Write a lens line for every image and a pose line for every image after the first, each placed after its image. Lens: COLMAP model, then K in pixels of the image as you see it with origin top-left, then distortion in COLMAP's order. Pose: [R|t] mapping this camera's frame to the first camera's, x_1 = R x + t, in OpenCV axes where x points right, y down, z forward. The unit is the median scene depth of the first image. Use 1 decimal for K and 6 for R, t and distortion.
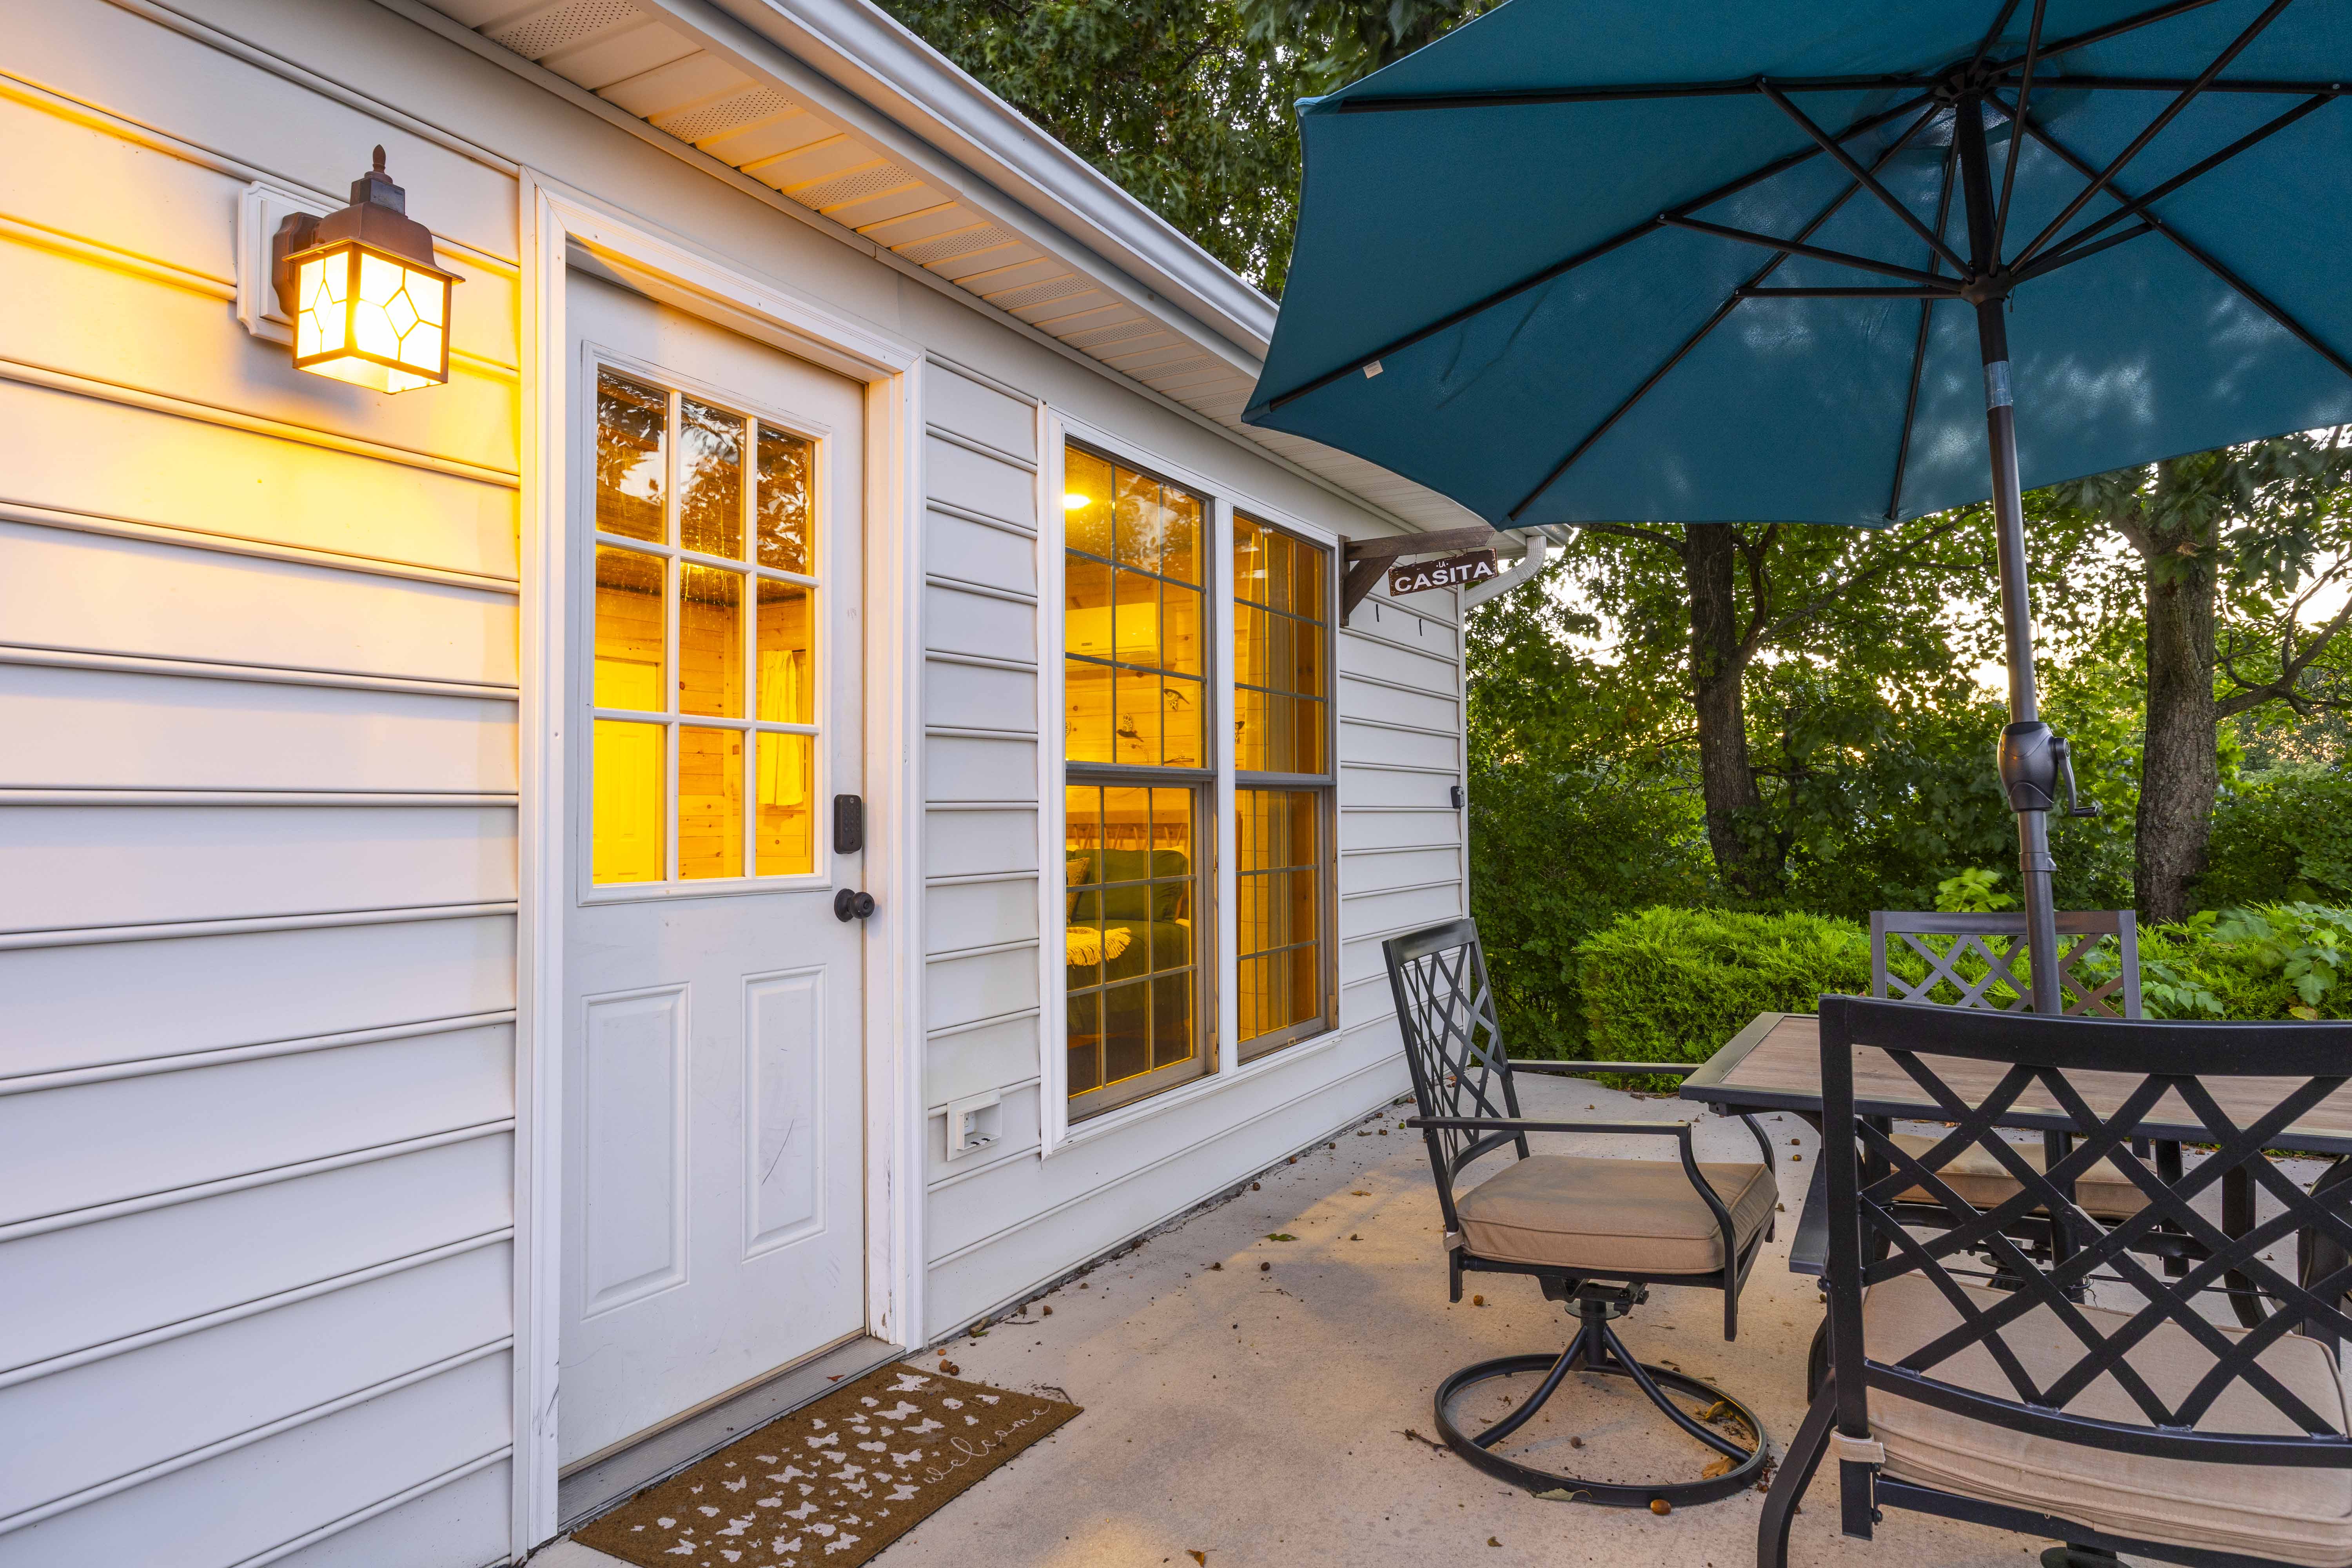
lens RADIAL K [[1383.8, 0, 1176.0], [0, 1383.8, 784.0], [0, 0, 1]] dist [-0.010698, -0.002700]
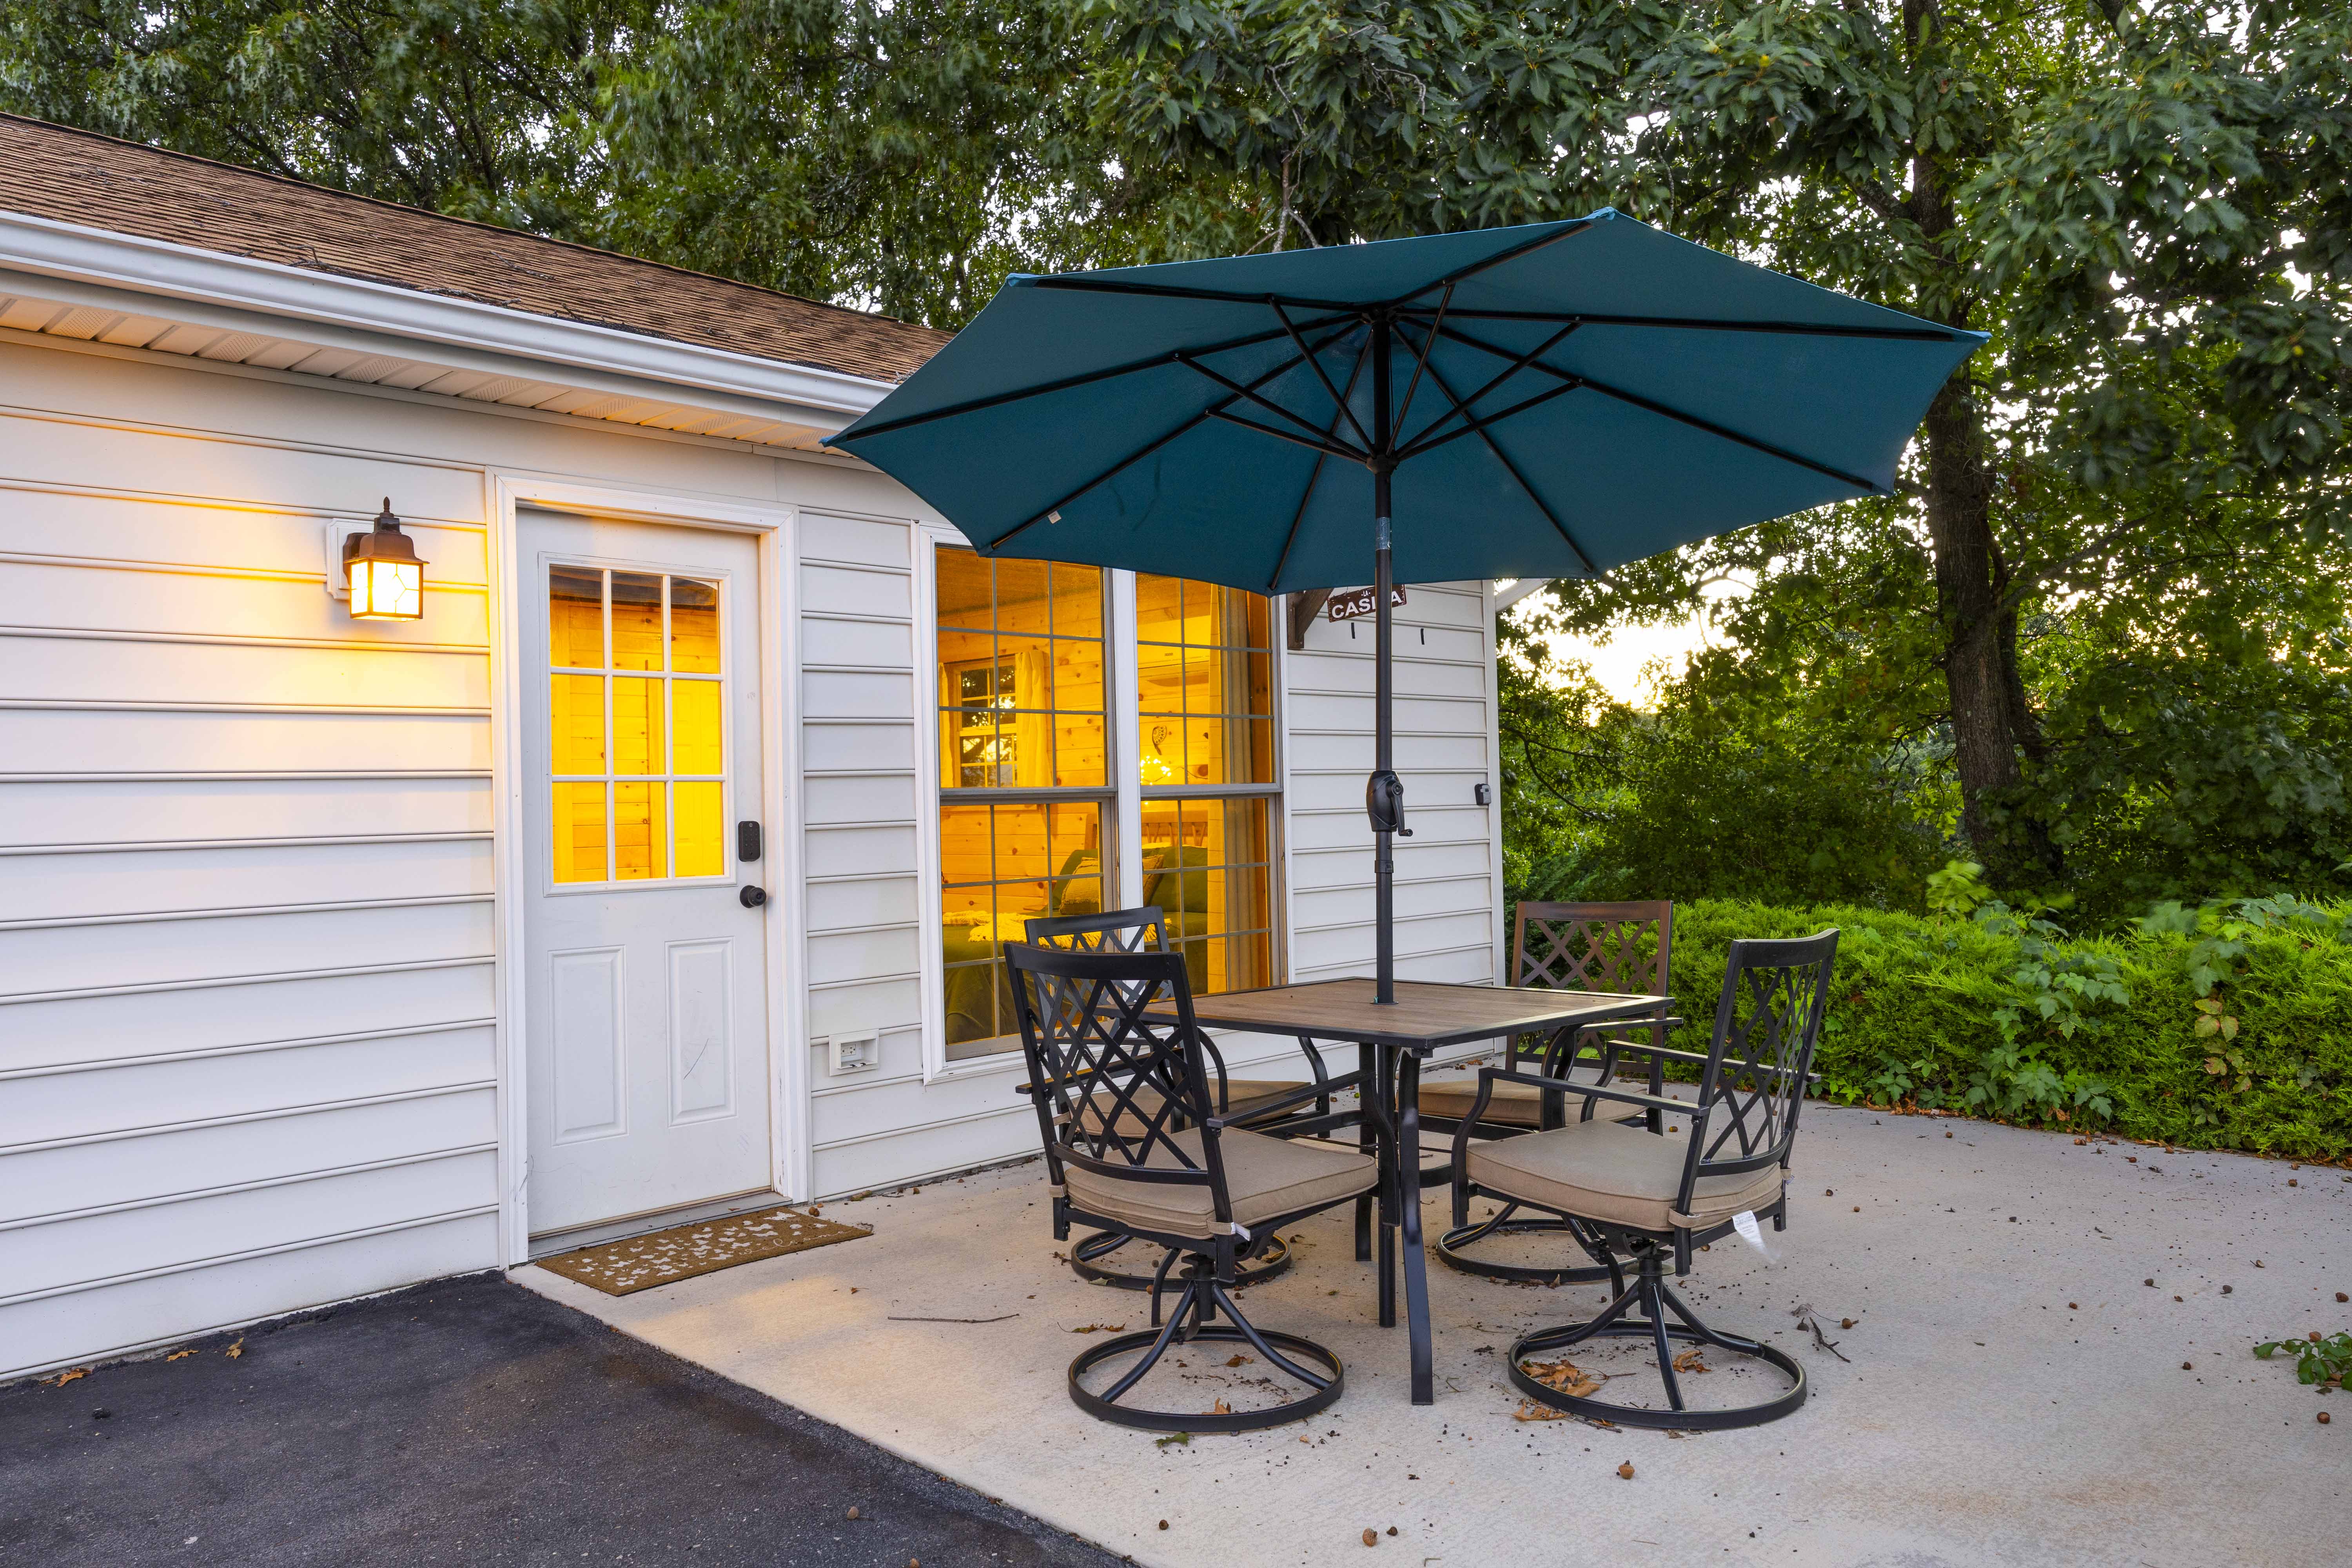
lens RADIAL K [[1660.7, 0, 1174.4], [0, 1660.7, 788.3], [0, 0, 1]] dist [-0.035726, 0.000946]
pose [[0.964729, -0.017235, -0.262679, 0.667088], [0.022482, 0.999603, 0.016982, -0.047047], [0.262282, -0.022289, 0.964734, -0.577706]]
